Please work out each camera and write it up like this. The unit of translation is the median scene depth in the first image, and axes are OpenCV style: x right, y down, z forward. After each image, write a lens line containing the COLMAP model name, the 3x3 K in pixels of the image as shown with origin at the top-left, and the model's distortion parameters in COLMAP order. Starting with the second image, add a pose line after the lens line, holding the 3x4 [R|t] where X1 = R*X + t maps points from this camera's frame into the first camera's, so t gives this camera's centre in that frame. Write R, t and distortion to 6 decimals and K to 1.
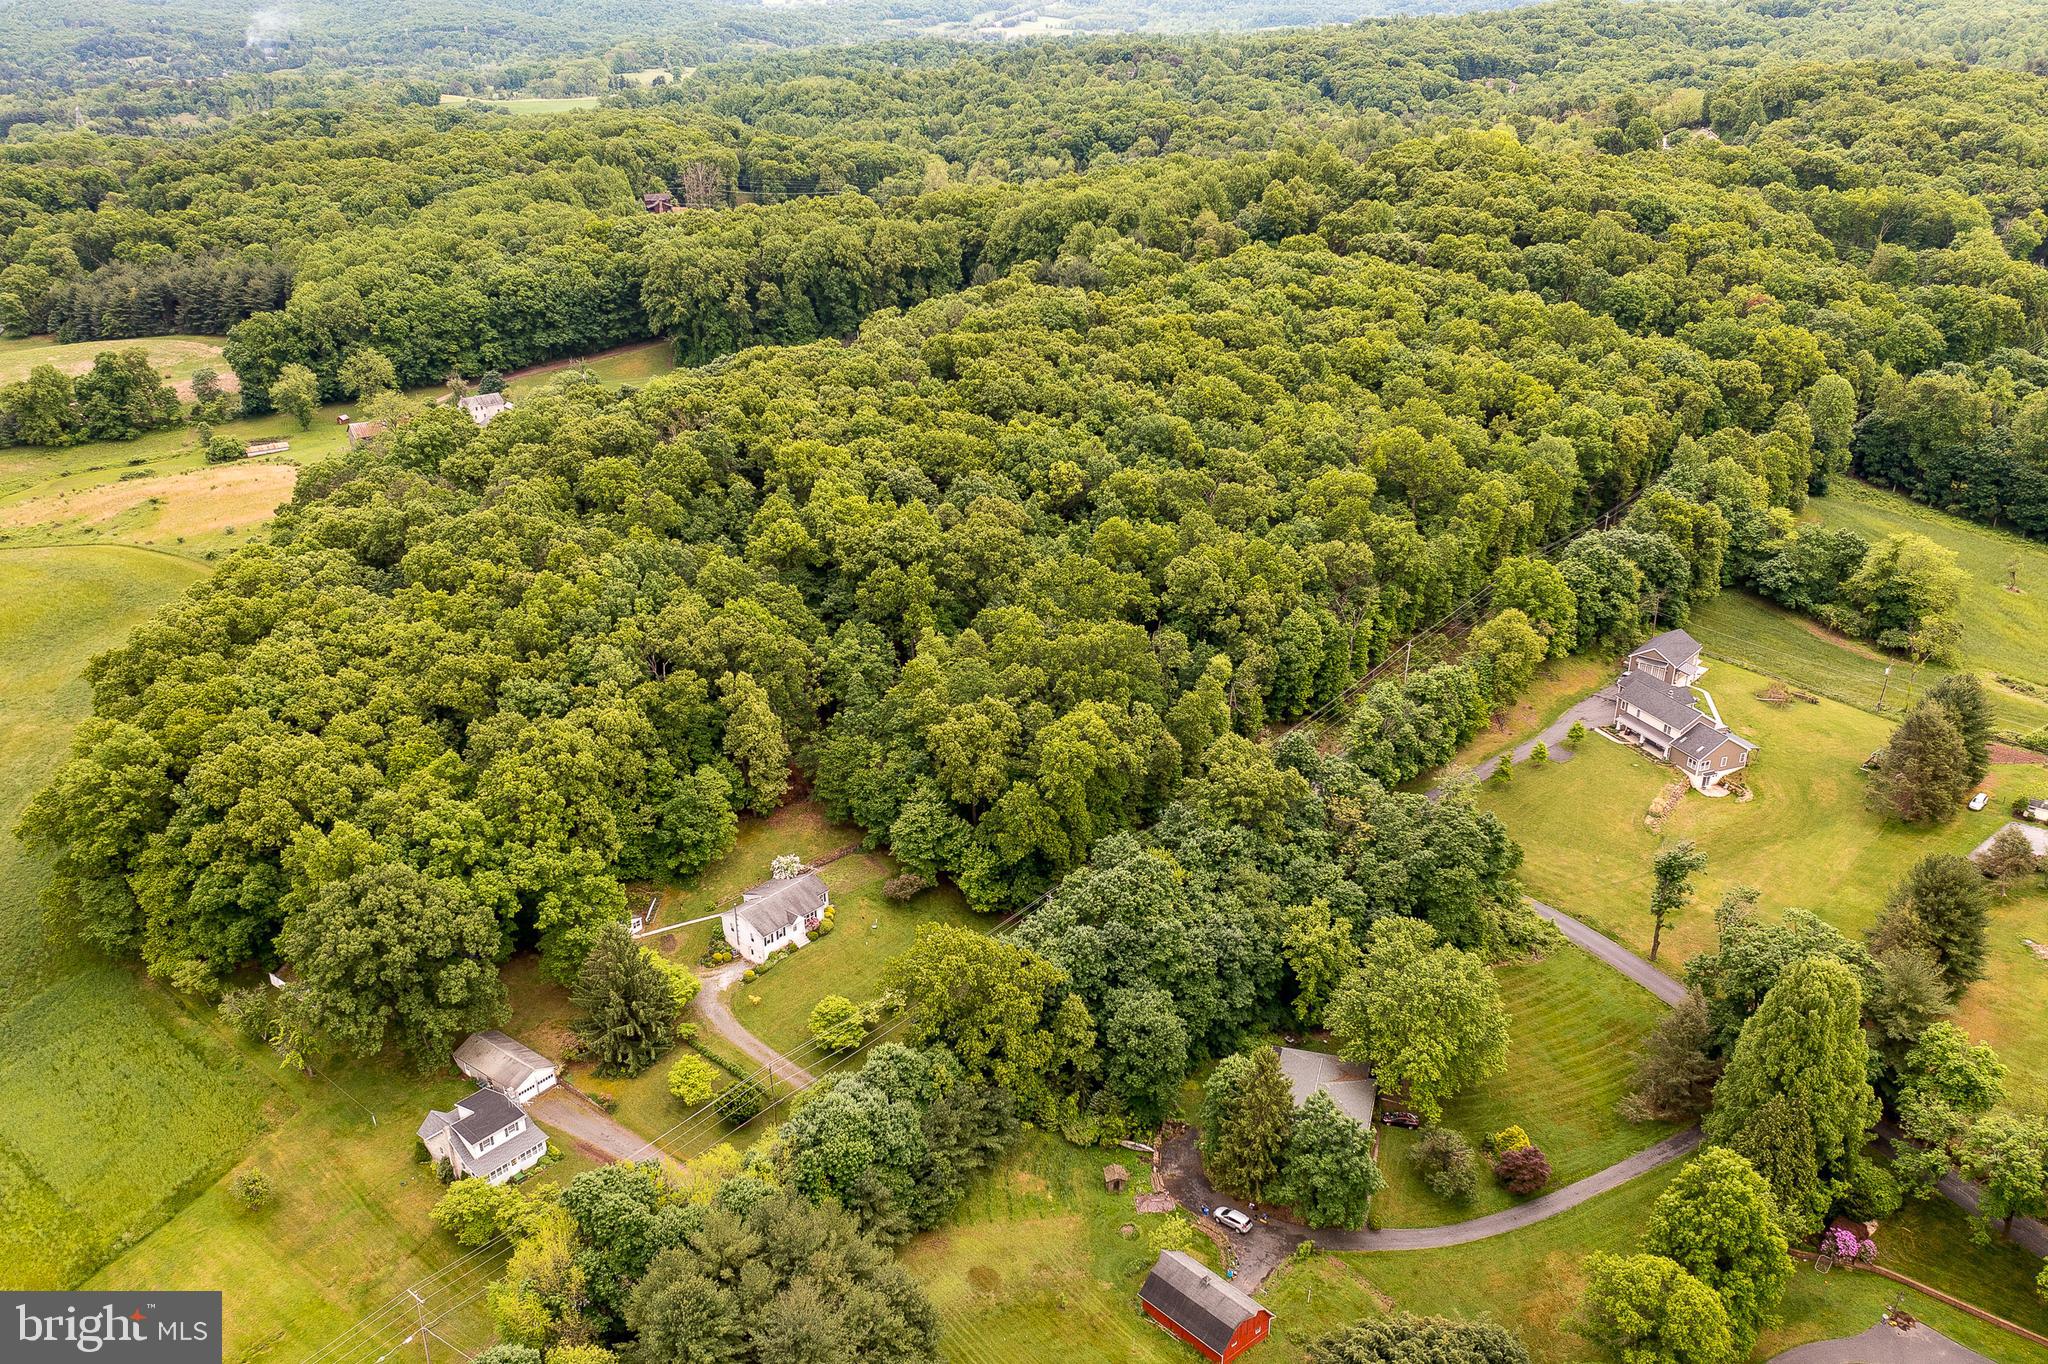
lens RADIAL K [[1646.5, 0, 1030.9], [0, 1646.5, 696.5], [0, 0, 1]] dist [-0.008412, 0.005754]
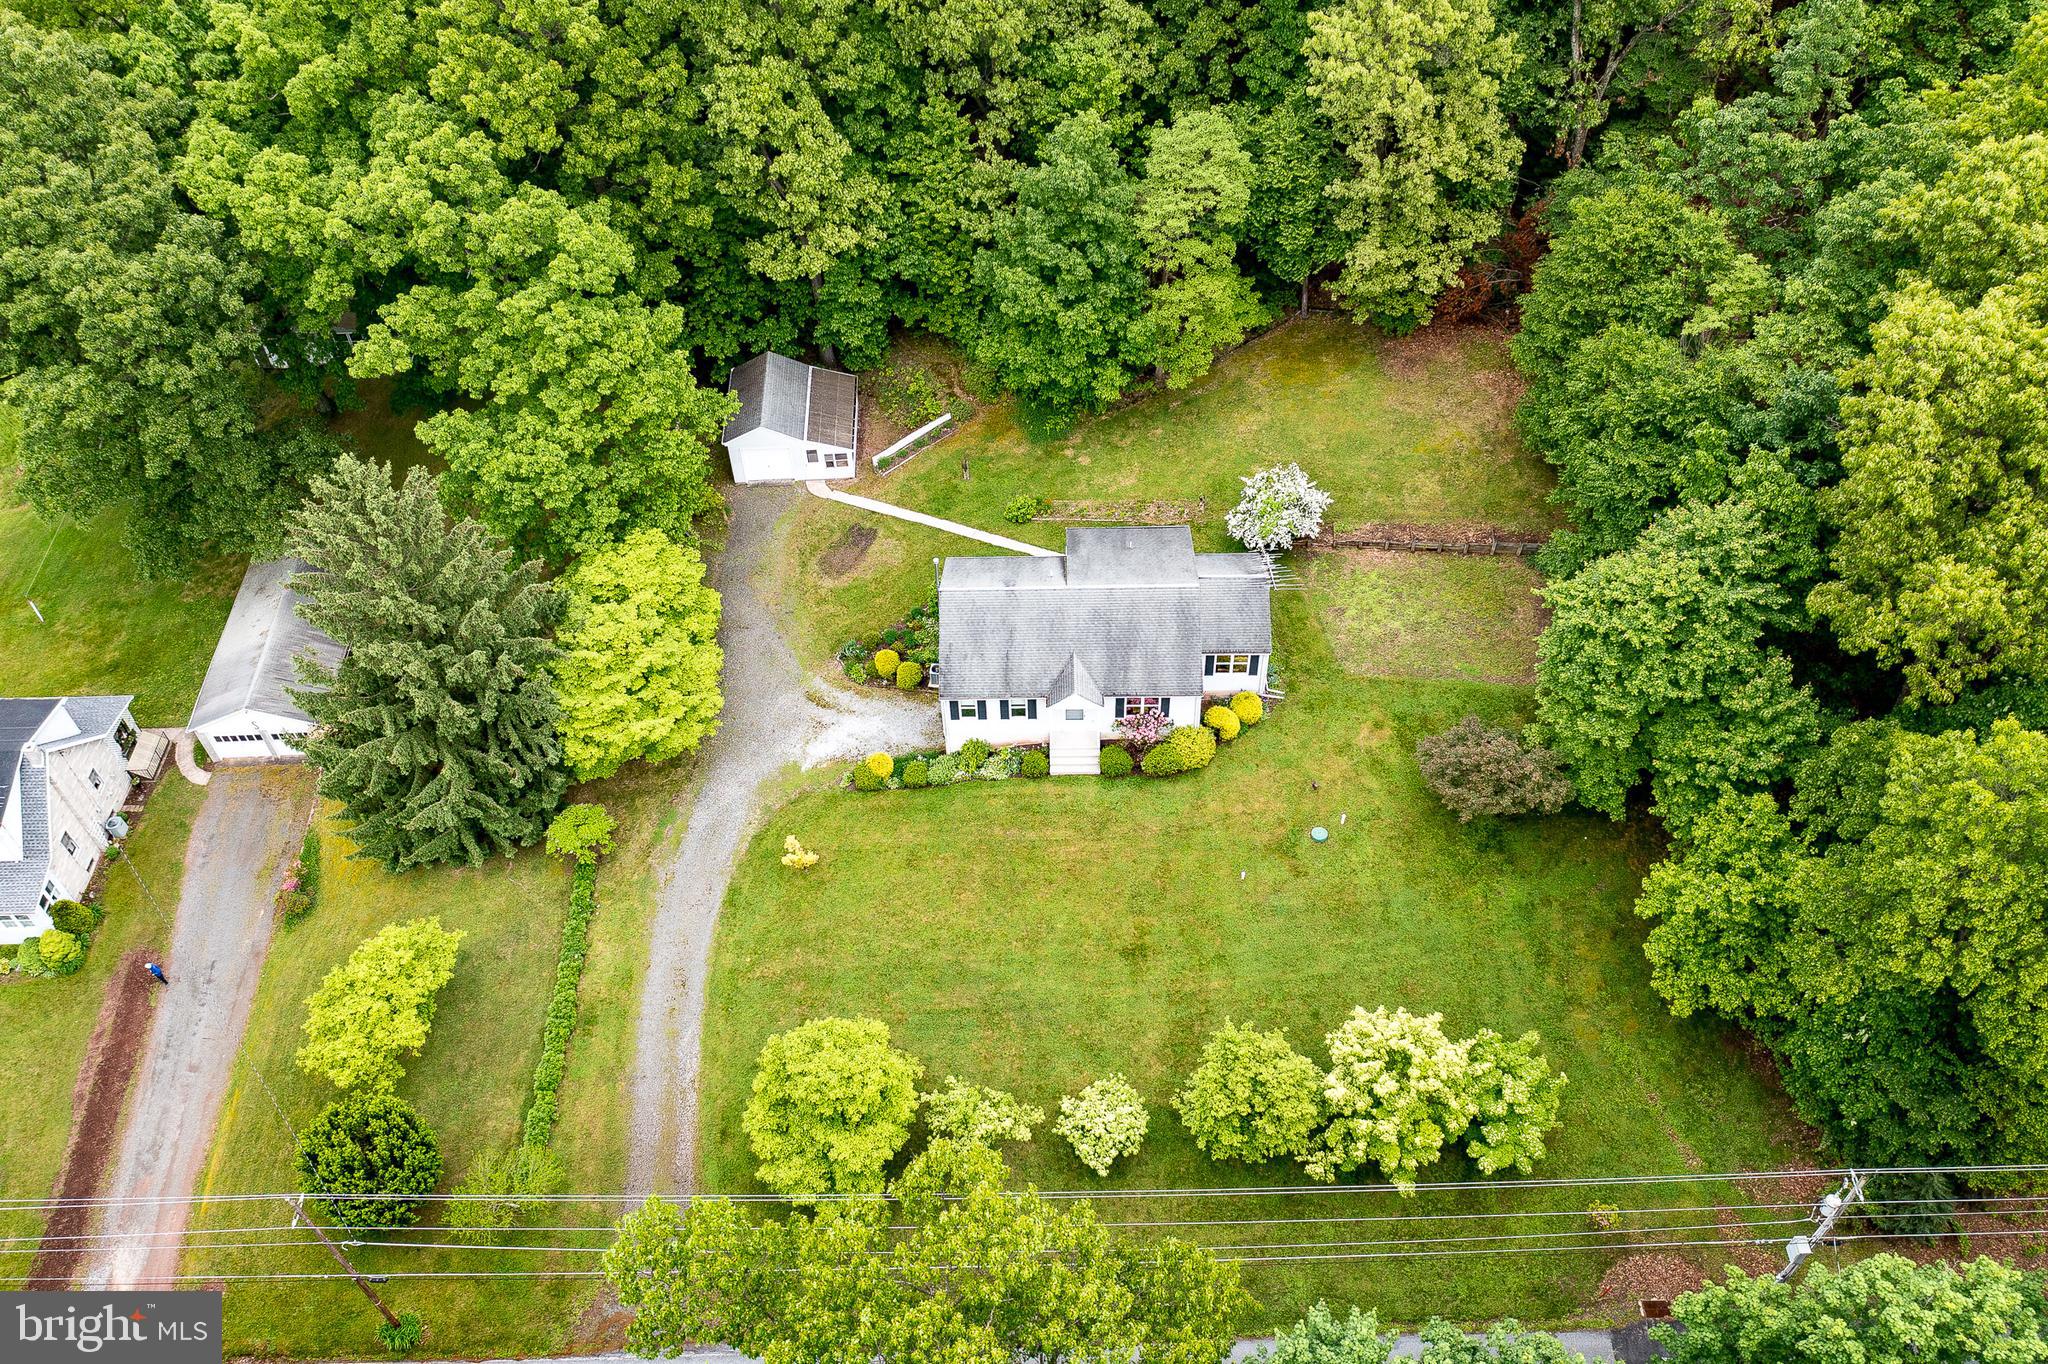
lens RADIAL K [[1646.5, 0, 959.3], [0, 1646.5, 822.4], [0, 0, 1]] dist [-0.008412, 0.005754]
pose [[0.628139, 0.595847, -0.500408, 0.005622], [-0.278934, 0.772804, 0.570061, -0.006983], [0.726387, -0.218497, 0.651630, 0.267589]]
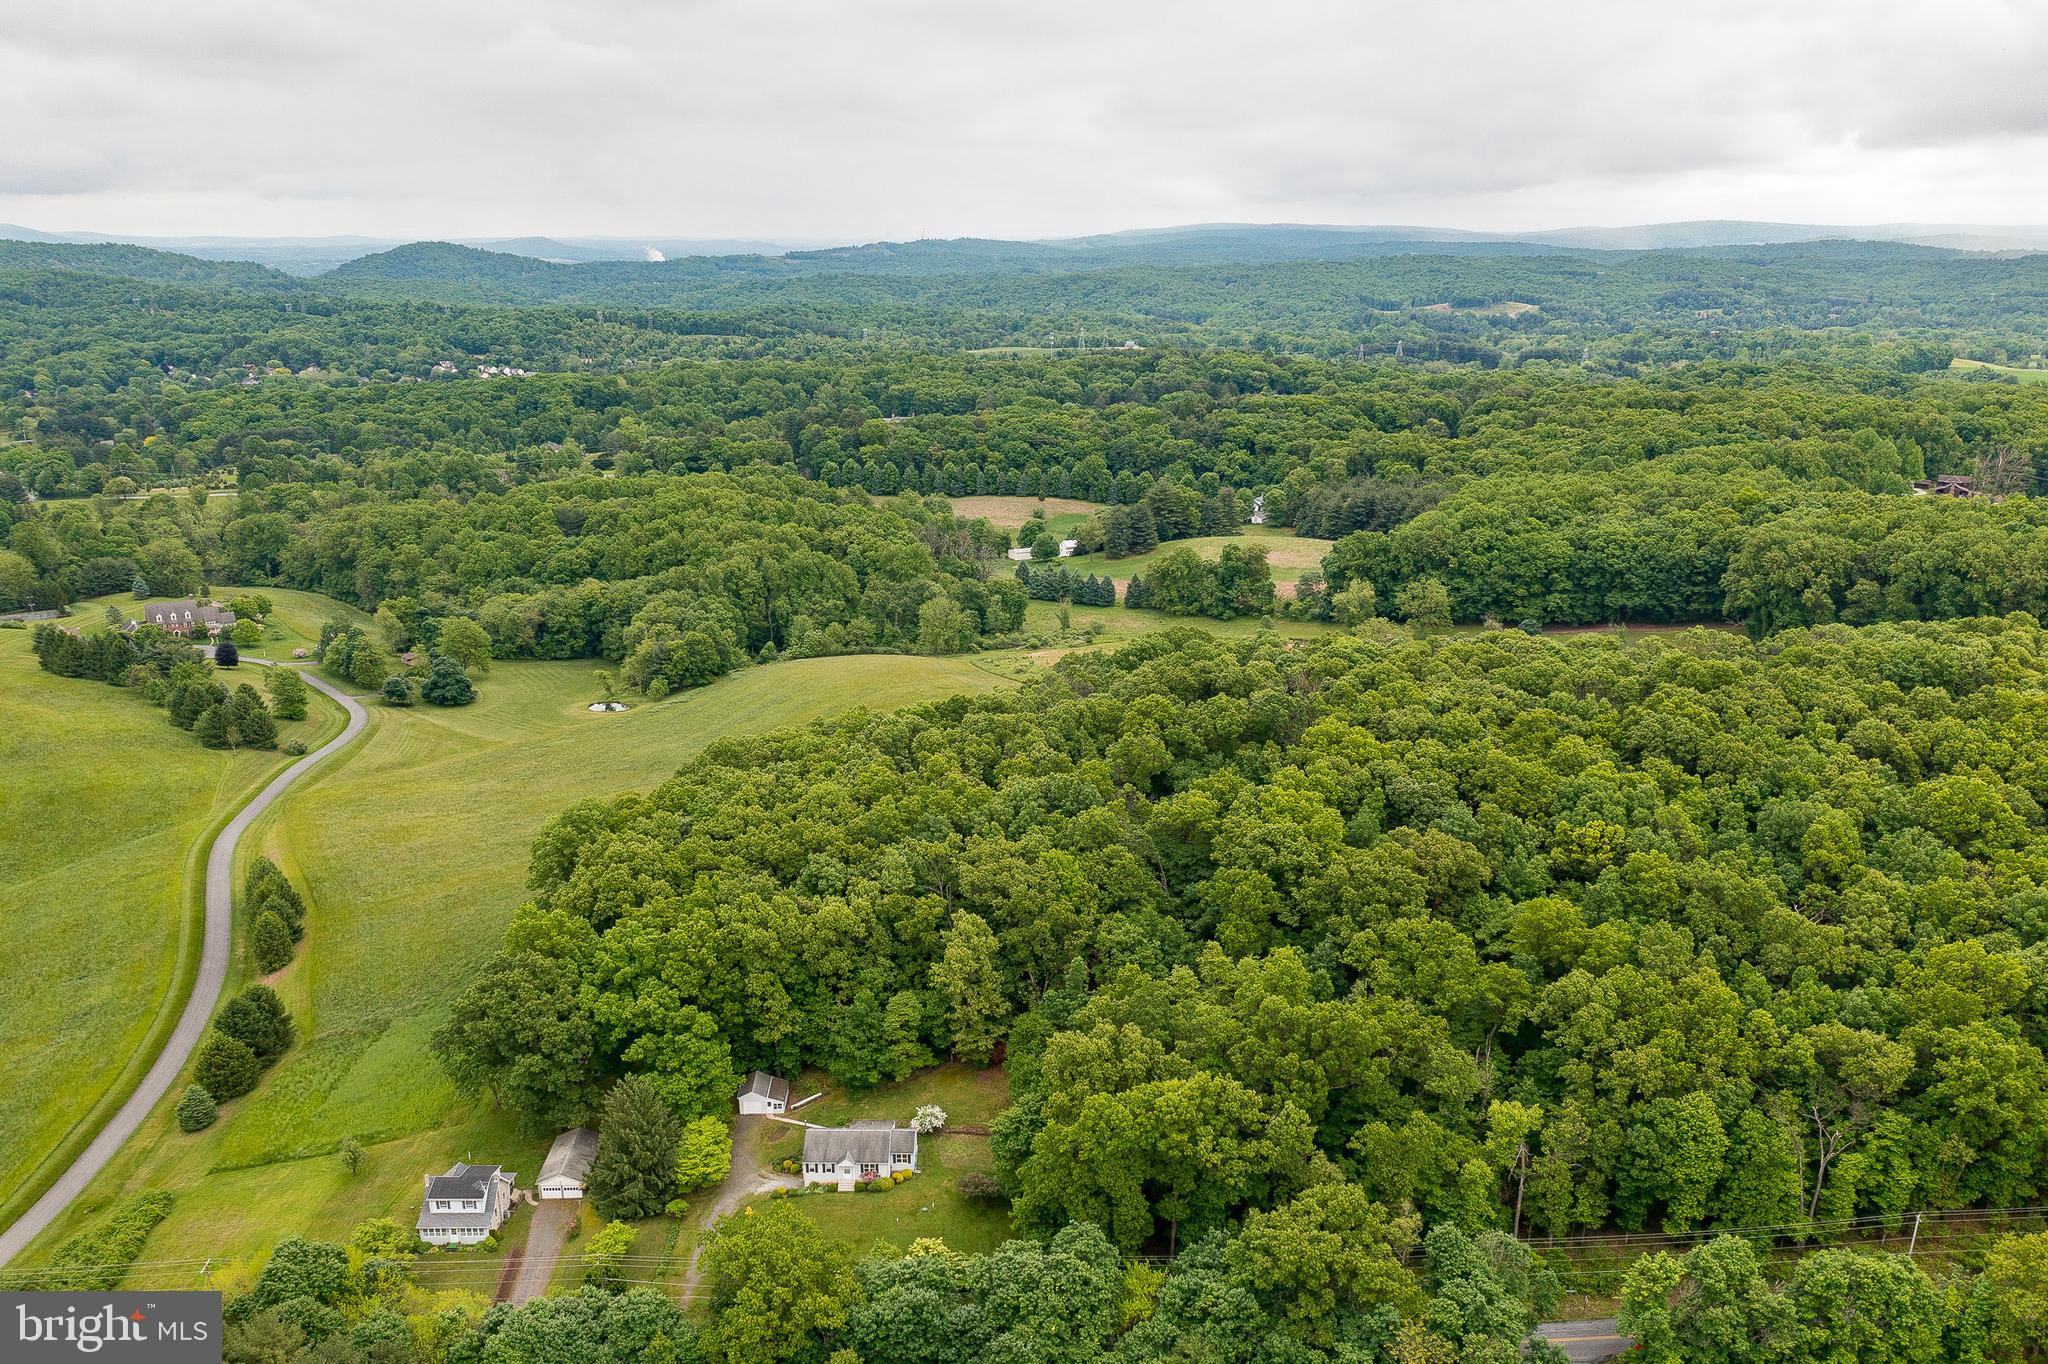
lens RADIAL K [[1646.5, 0, 1036.8], [0, 1646.5, 693.6], [0, 0, 1]] dist [-0.008412, 0.005754]
pose [[0.652417, 0.208622, -0.728580, 0.202043], [-0.310876, 0.950430, -0.006232, -0.054504], [0.691165, 0.230564, 0.684932, 0.120075]]
